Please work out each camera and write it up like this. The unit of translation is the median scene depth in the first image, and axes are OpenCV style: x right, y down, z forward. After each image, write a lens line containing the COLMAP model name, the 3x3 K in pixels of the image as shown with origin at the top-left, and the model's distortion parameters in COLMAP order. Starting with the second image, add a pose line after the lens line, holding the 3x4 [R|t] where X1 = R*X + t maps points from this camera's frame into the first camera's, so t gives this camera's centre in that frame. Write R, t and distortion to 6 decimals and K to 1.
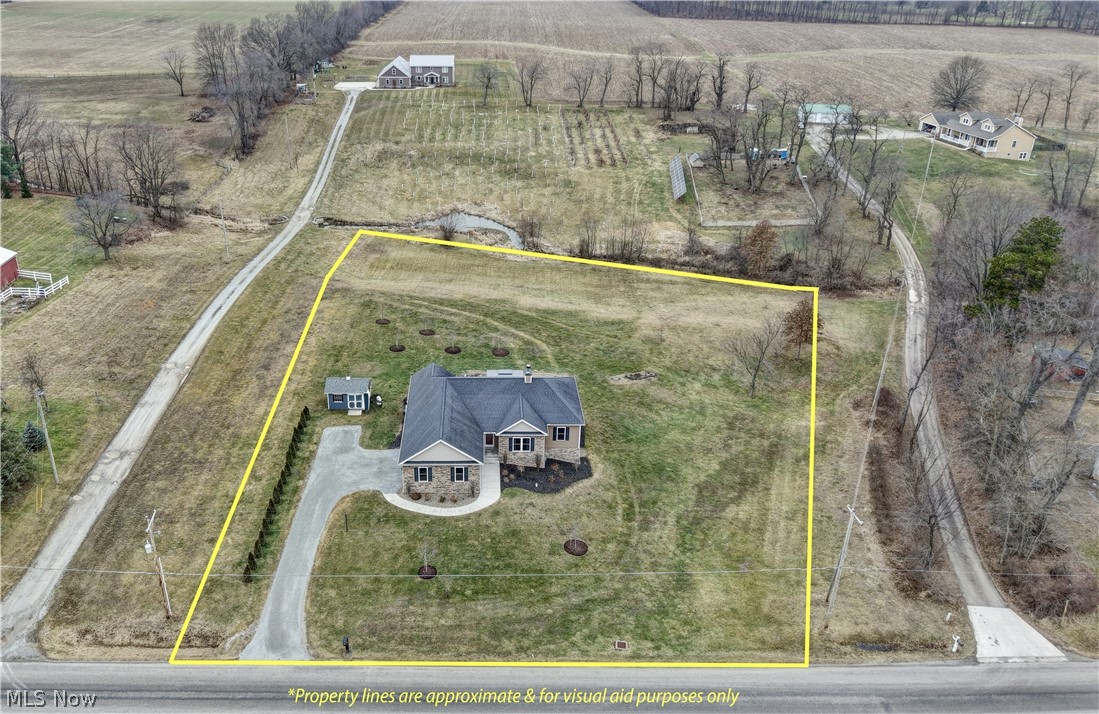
lens RADIAL K [[907.2, 0, 502.2], [0, 907.2, 355.9], [0, 0, 1]] dist [0.093718, 0.000147]
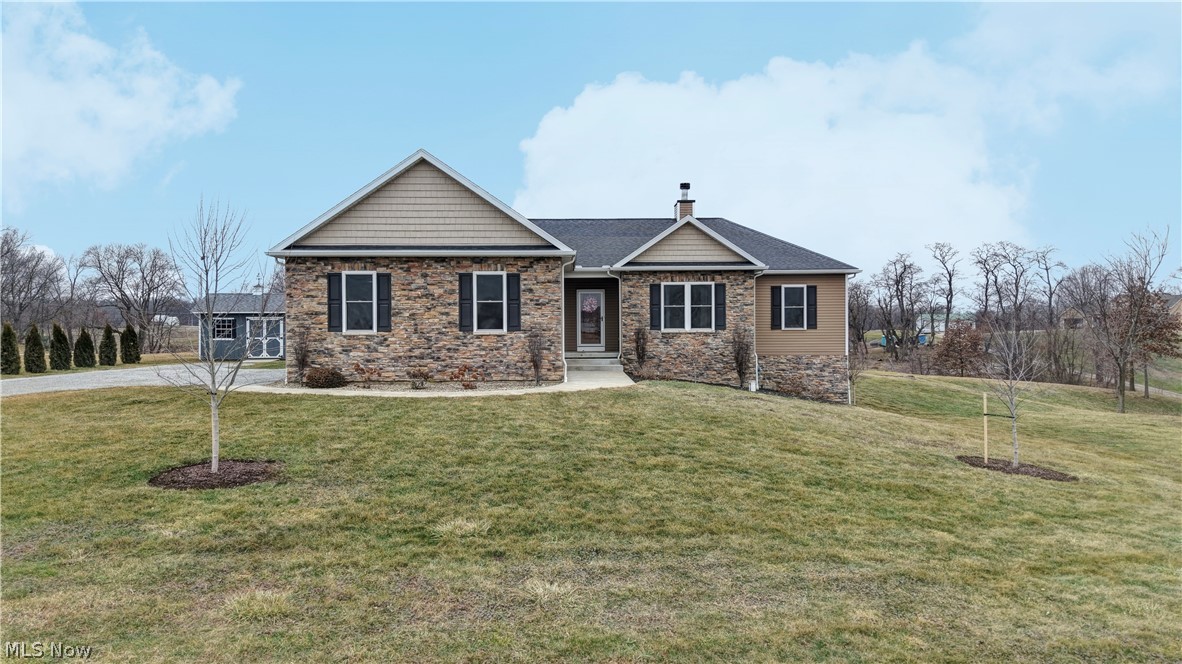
lens RADIAL K [[796.5, 0, 593.5], [0, 796.5, 337.4], [0, 0, 1]] dist [0.110516, -0.179759]
pose [[0.999790, -0.019394, 0.006567, -0.016486], [0.020315, 0.899409, -0.436636, 0.248336], [0.002562, 0.436678, 0.899614, 0.778643]]
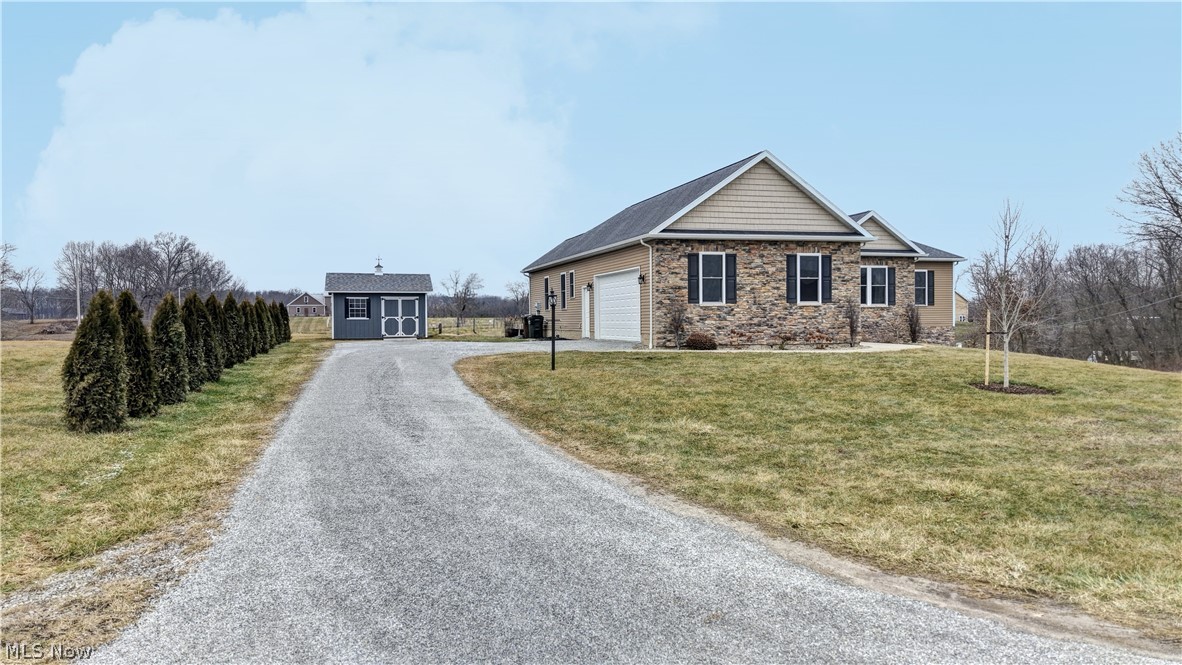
lens RADIAL K [[796.5, 0, 593.5], [0, 796.5, 337.9], [0, 0, 1]] dist [0.110516, -0.179759]
pose [[0.959536, -0.029759, 0.280011, -0.209267], [0.145710, 0.903389, -0.403306, 0.259323], [-0.240957, 0.427787, 0.871170, 0.763355]]
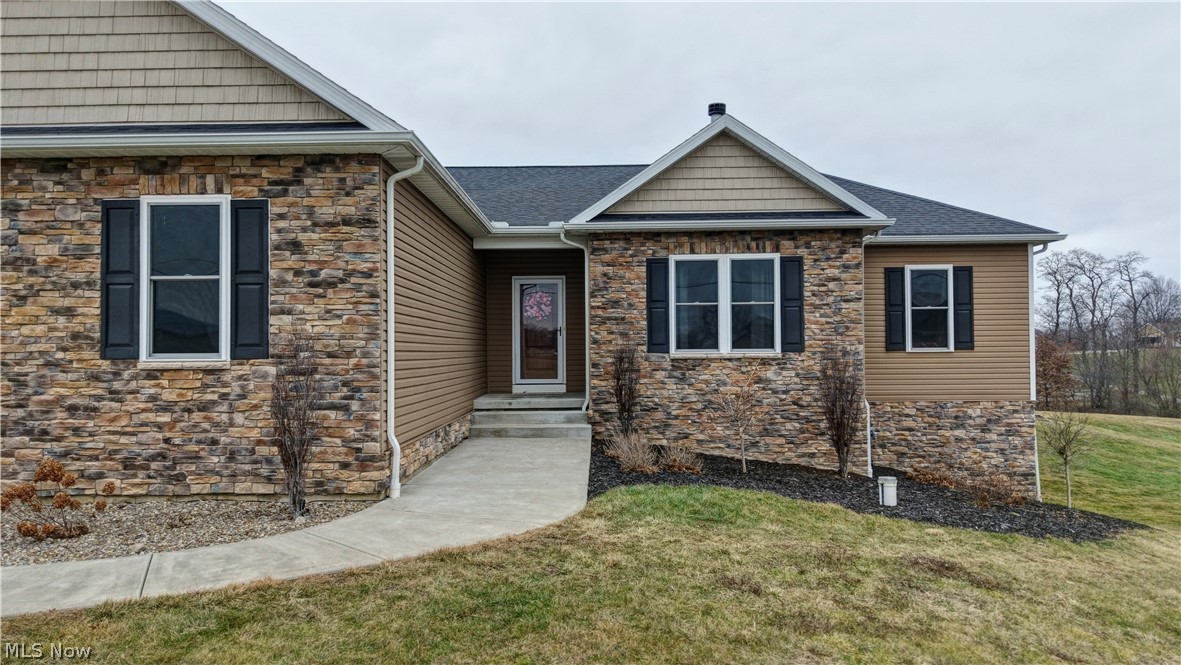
lens RADIAL K [[800.8, 0, 590.5], [0, 800.8, 332.5], [0, 0, 1]] dist [0.006462, -0.004535]
pose [[0.999162, -0.022681, -0.034067, 0.002162], [0.004193, 0.884746, -0.466055, 0.177717], [0.040711, 0.465522, 0.884100, 0.920701]]
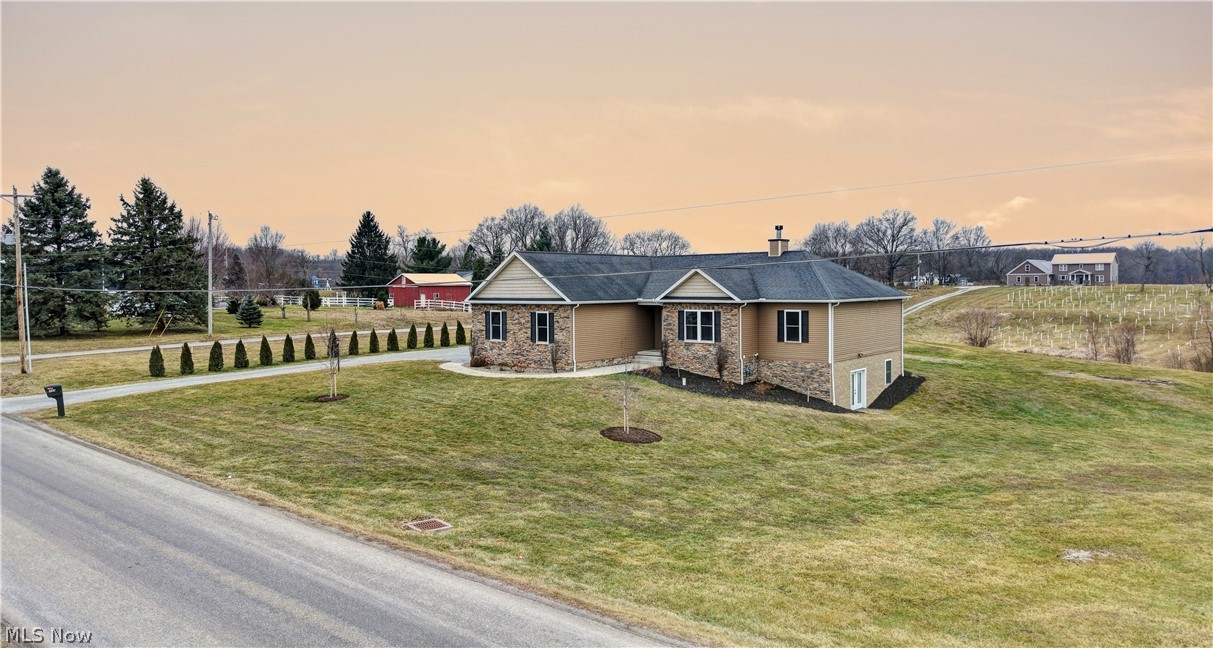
lens RADIAL K [[848.2, 0, 580.1], [0, 848.2, 274.8], [0, 0, 1]] dist [0.028046, -0.003318]
pose [[0.745324, -0.025912, -0.666199, 0.306195], [-0.279742, 0.894873, -0.347774, 0.270673], [0.605175, 0.445568, 0.659721, 0.663902]]
